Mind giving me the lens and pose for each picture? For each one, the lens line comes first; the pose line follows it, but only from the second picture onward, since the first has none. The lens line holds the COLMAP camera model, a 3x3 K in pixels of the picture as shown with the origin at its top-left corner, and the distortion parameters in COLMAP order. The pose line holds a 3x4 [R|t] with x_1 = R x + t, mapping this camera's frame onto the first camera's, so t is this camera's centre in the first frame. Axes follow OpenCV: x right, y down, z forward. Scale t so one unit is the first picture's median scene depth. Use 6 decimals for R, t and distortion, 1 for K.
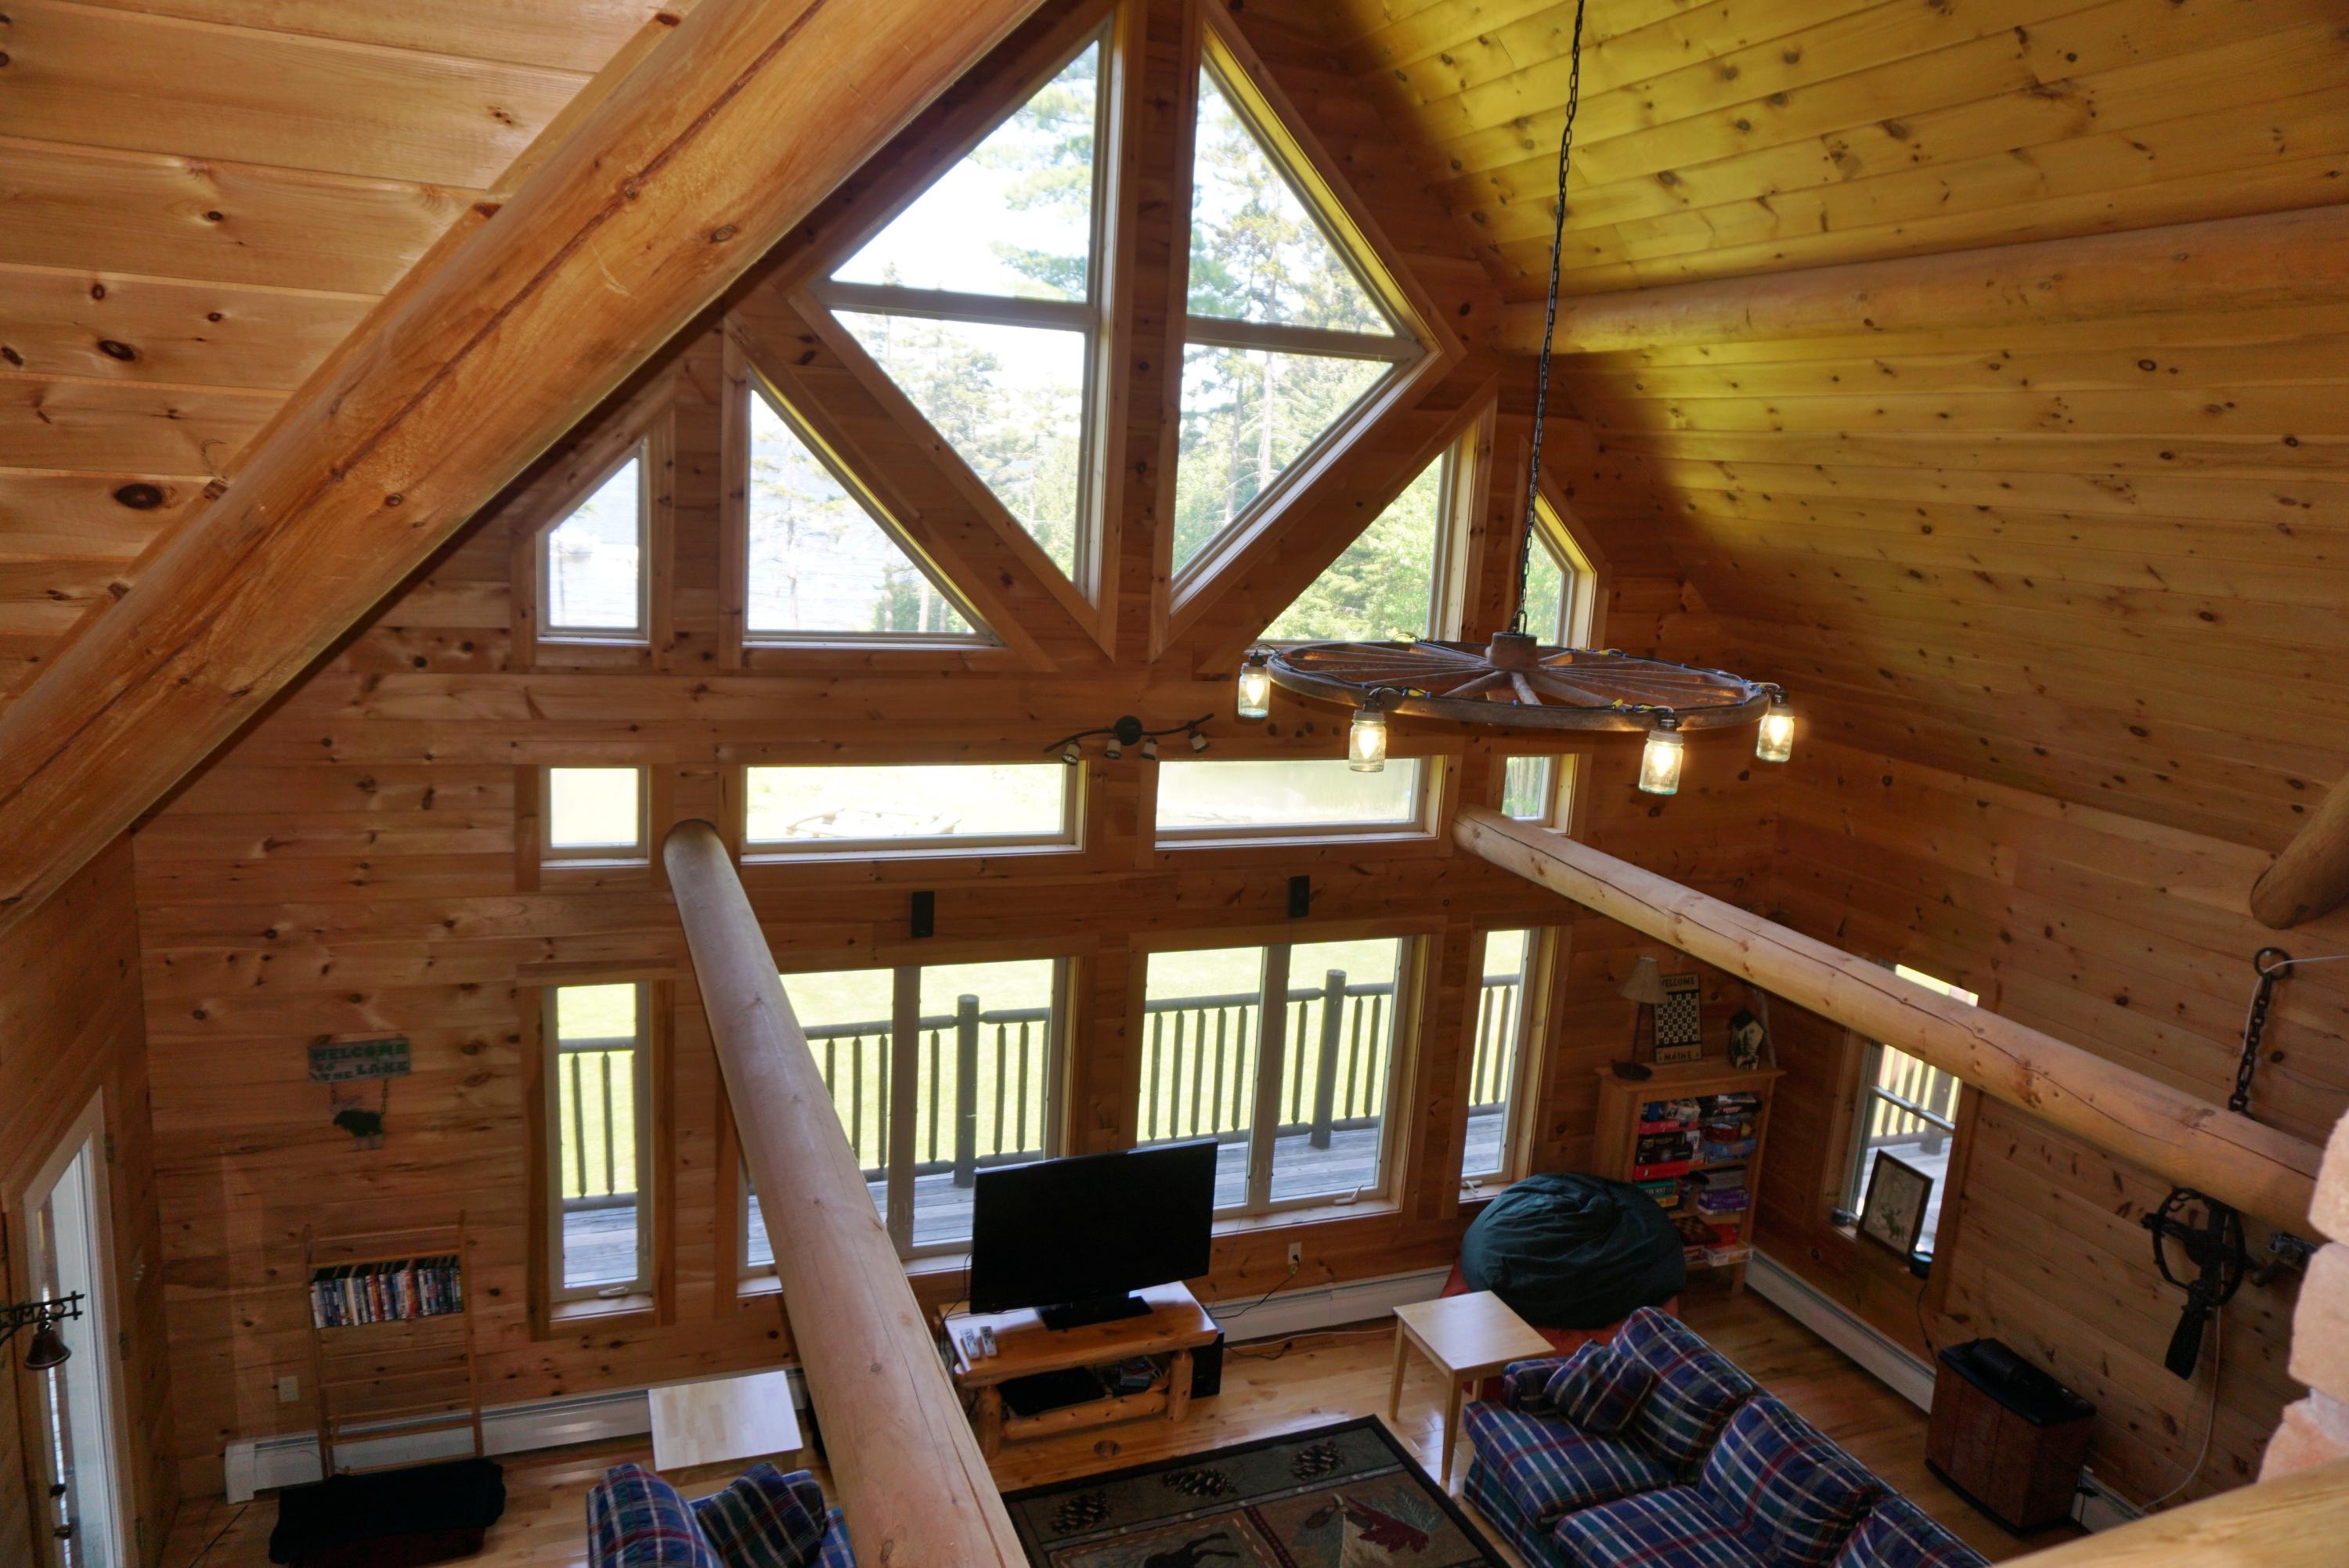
lens RADIAL K [[1564.4, 0, 1193.3], [0, 1564.4, 755.2], [0, 0, 1]] dist [-0.054440, 0.039636]
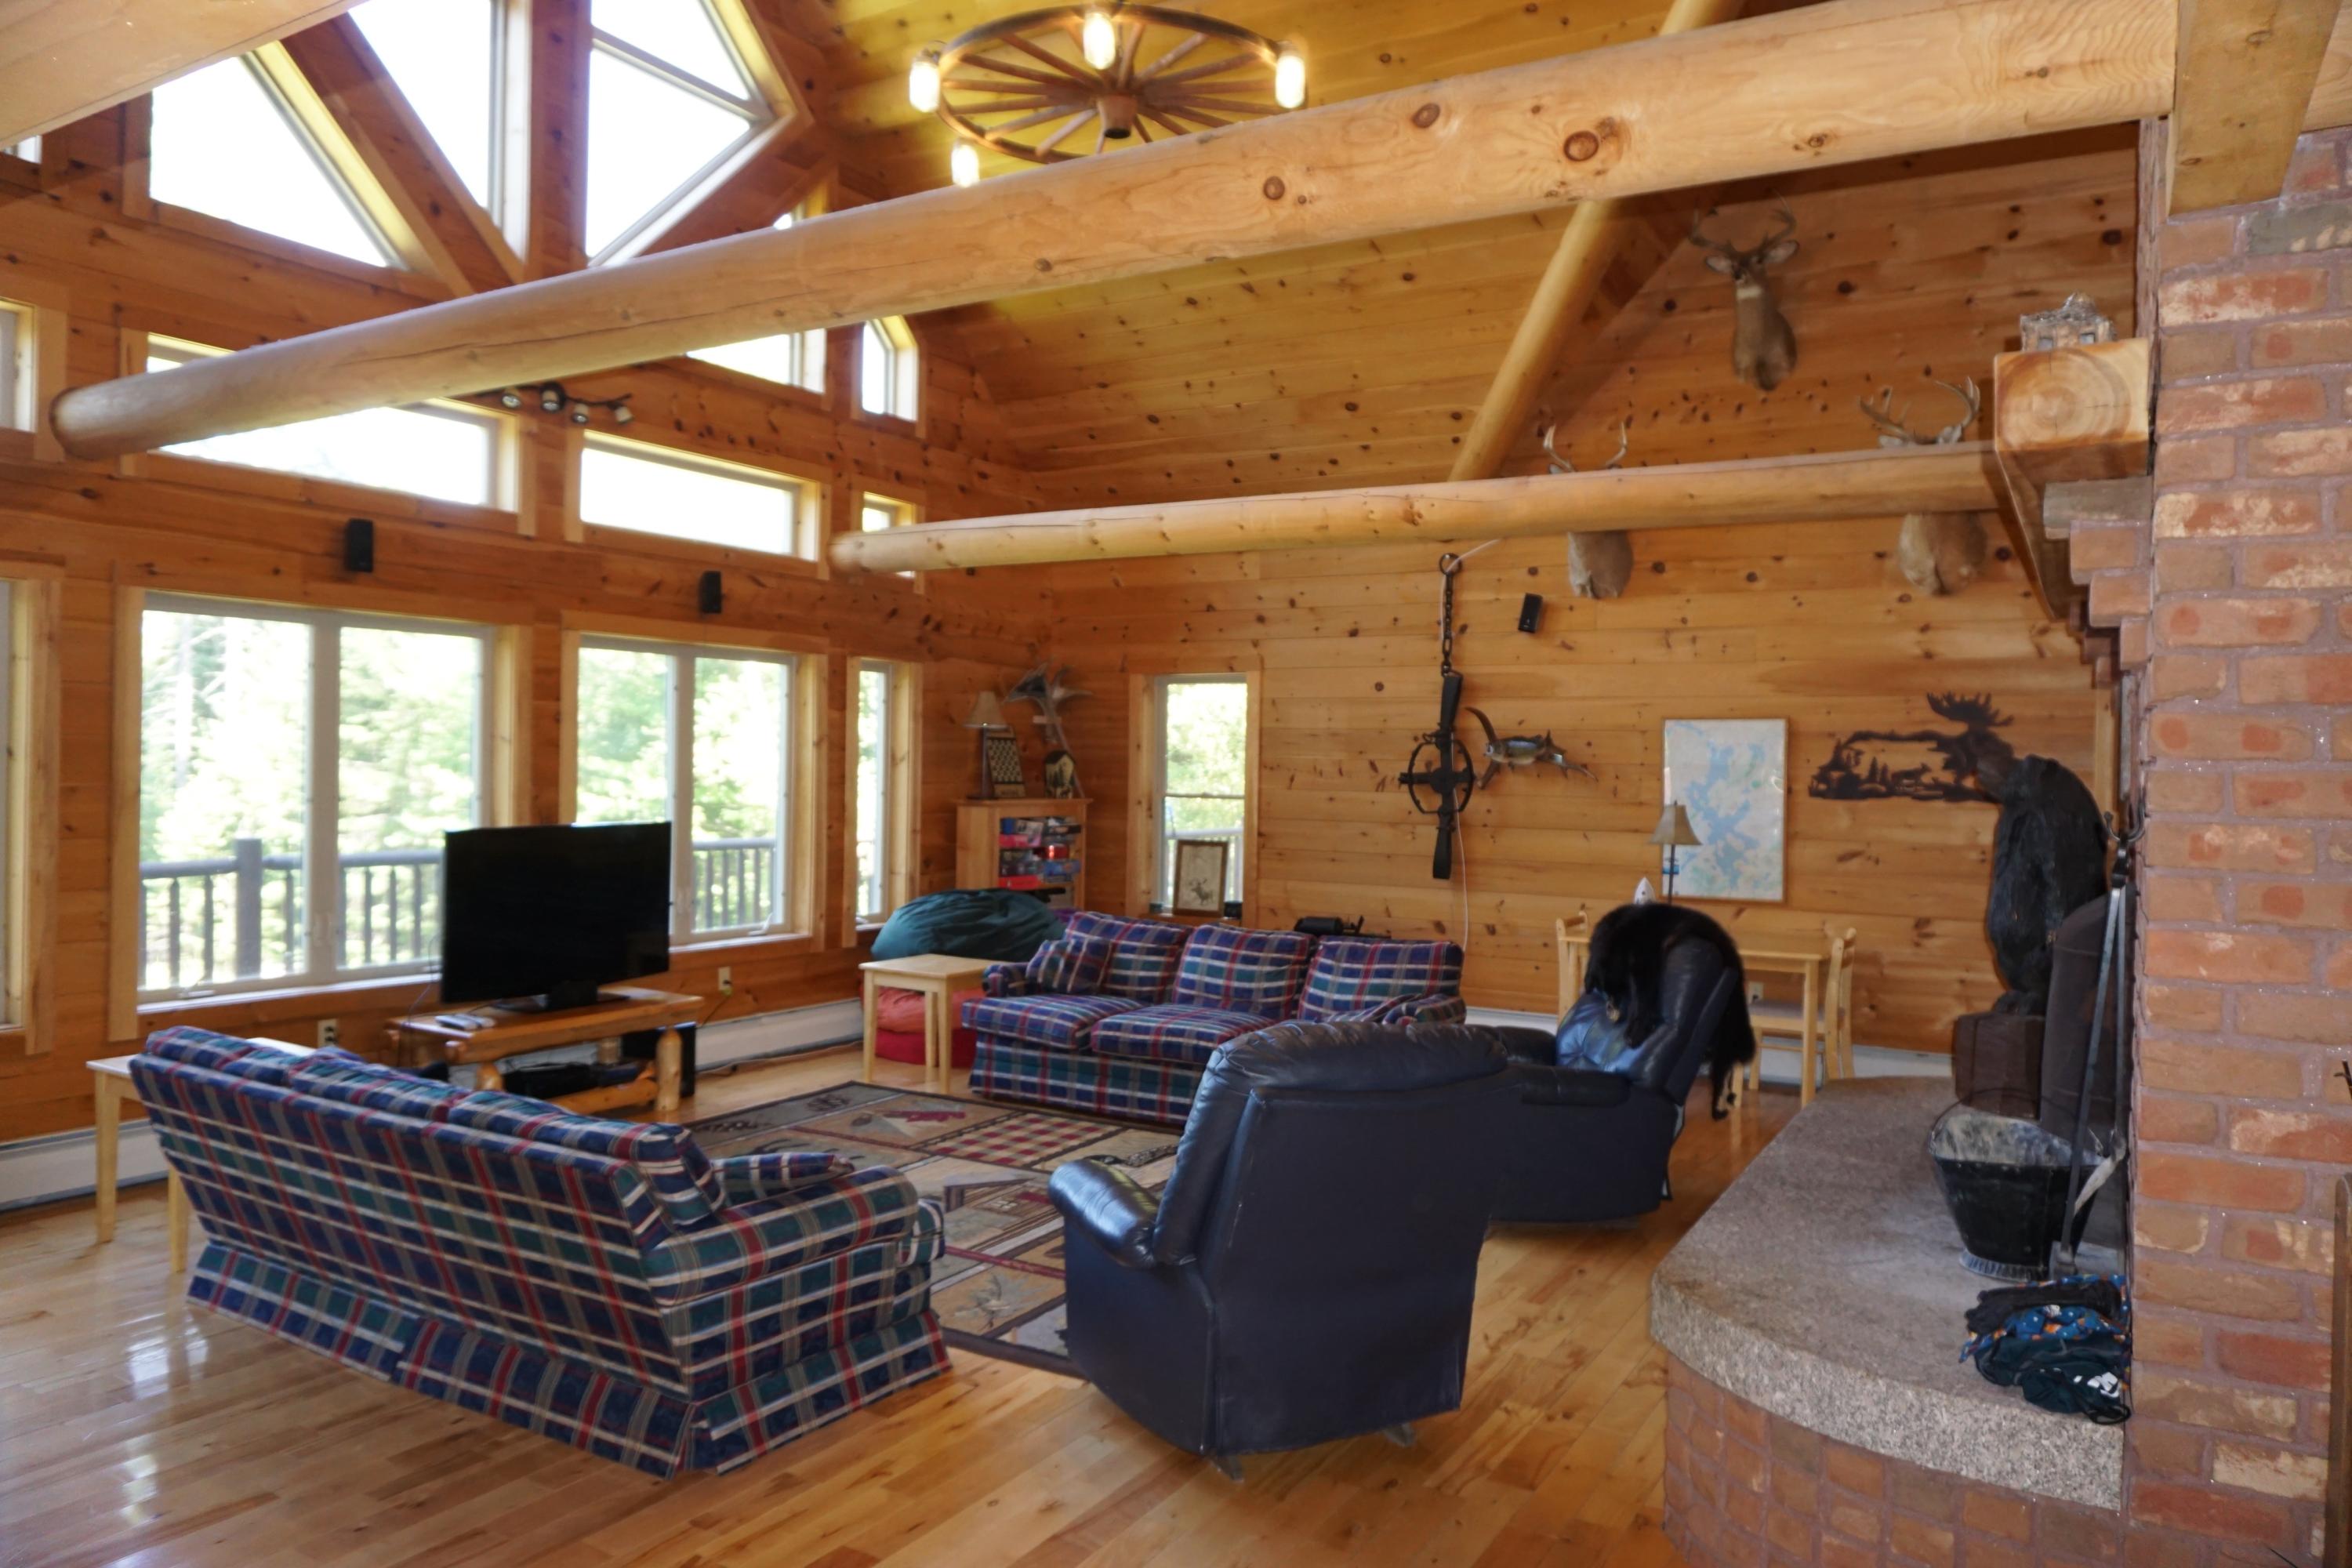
lens RADIAL K [[1566.6, 0, 1185.2], [0, 1566.6, 771.3], [0, 0, 1]] dist [-0.054440, 0.039636]
pose [[0.791417, -0.052768, 0.608995, -0.348688], [0.148142, 0.983125, -0.107332, 0.397756], [-0.593055, 0.175162, 0.785878, 0.033226]]
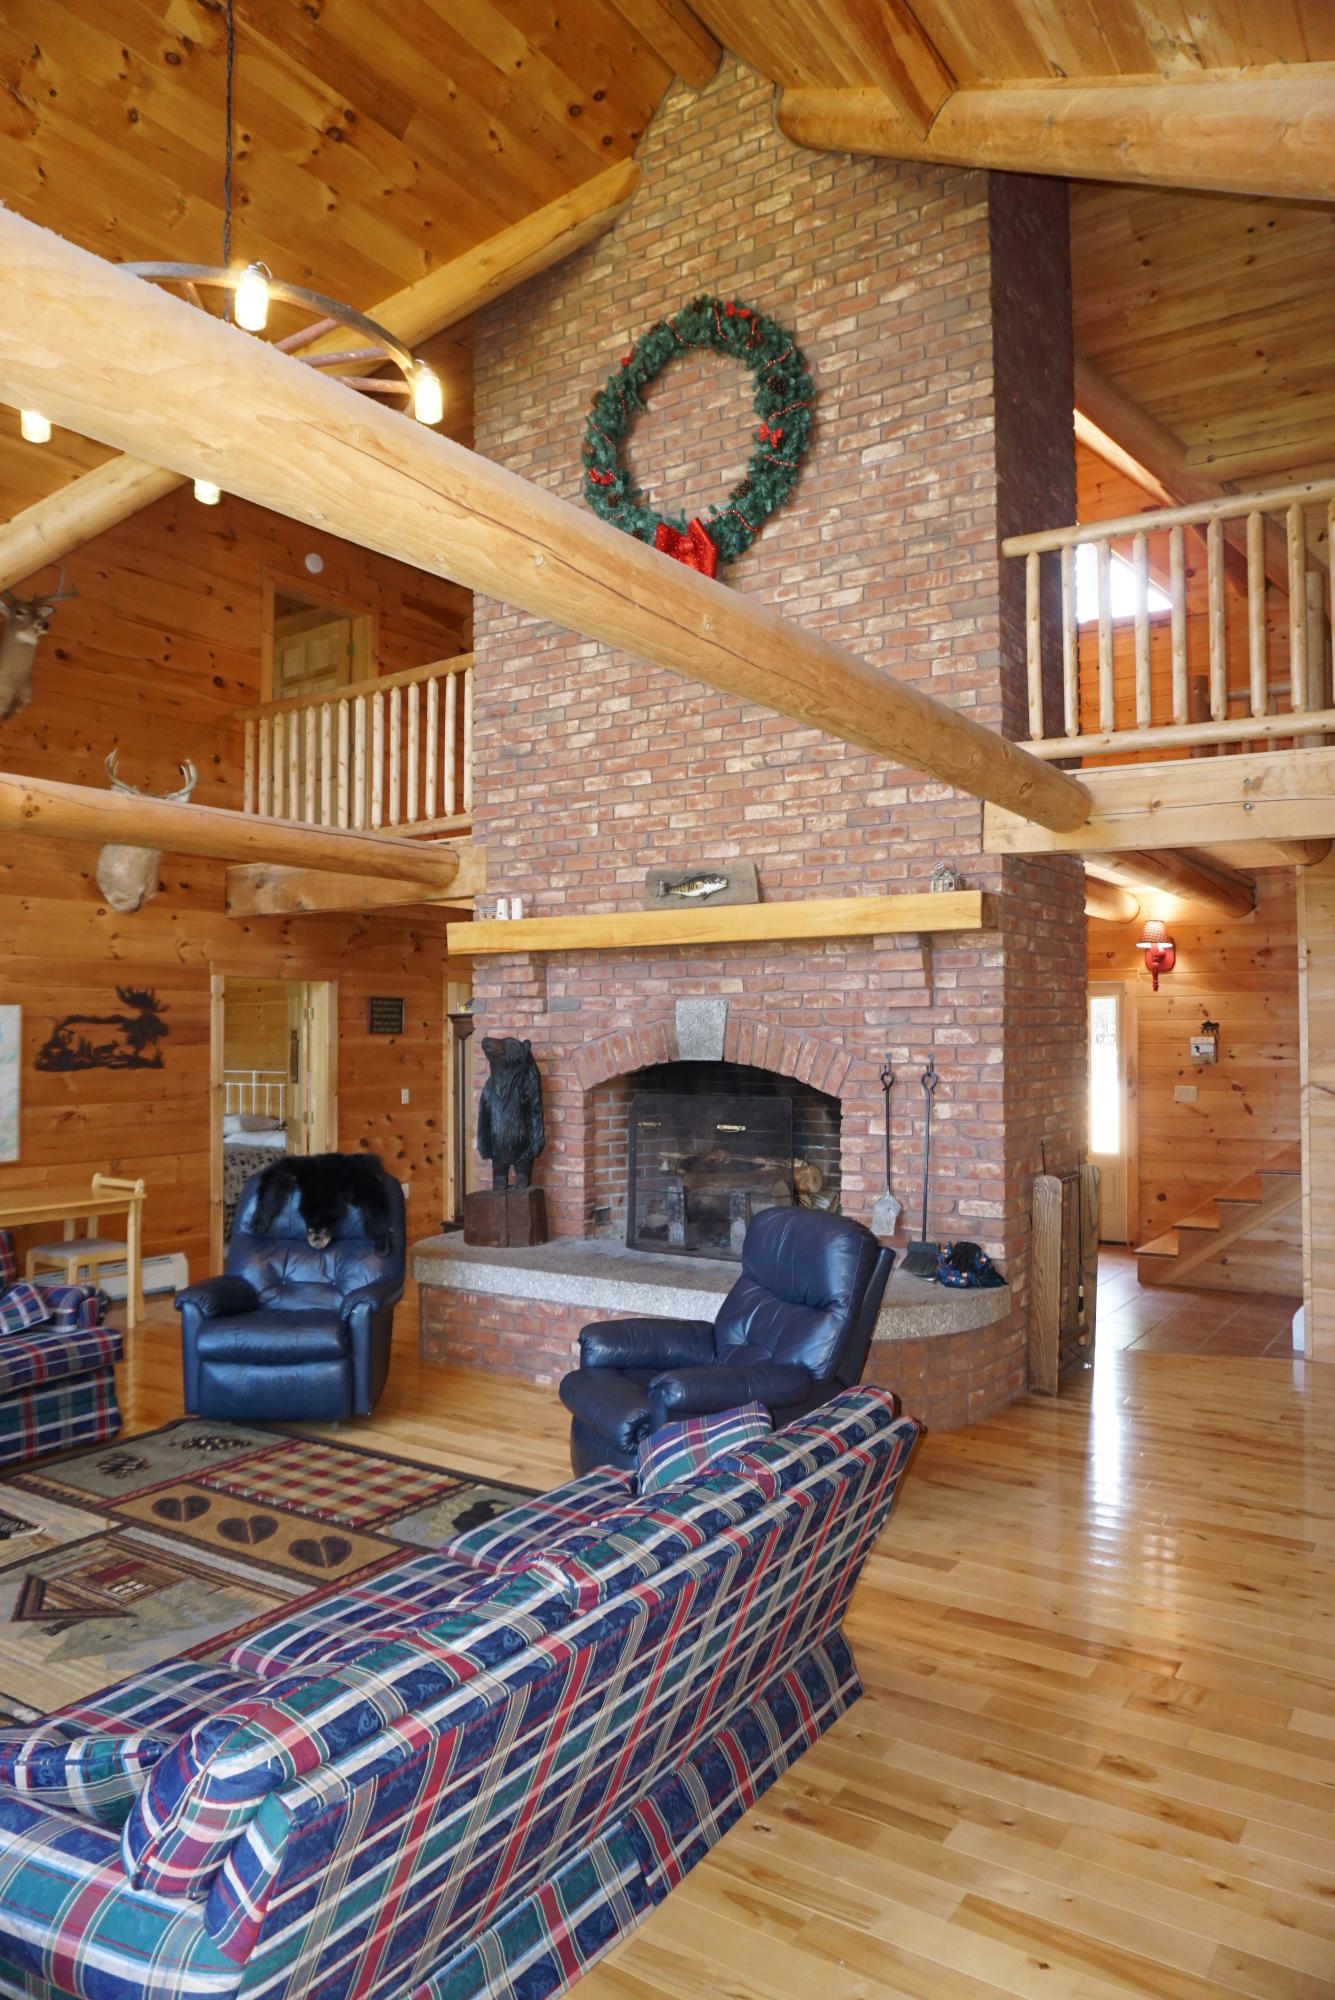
lens RADIAL K [[1332.1, 0, 651.6], [0, 1332.1, 997.8], [0, 0, 1]] dist [-0.054440, 0.039636]
pose [[-0.569308, -0.039940, 0.821154, -0.539270], [0.120335, 0.984014, 0.131289, 0.212979], [-0.813270, 0.173557, -0.555400, 0.855045]]
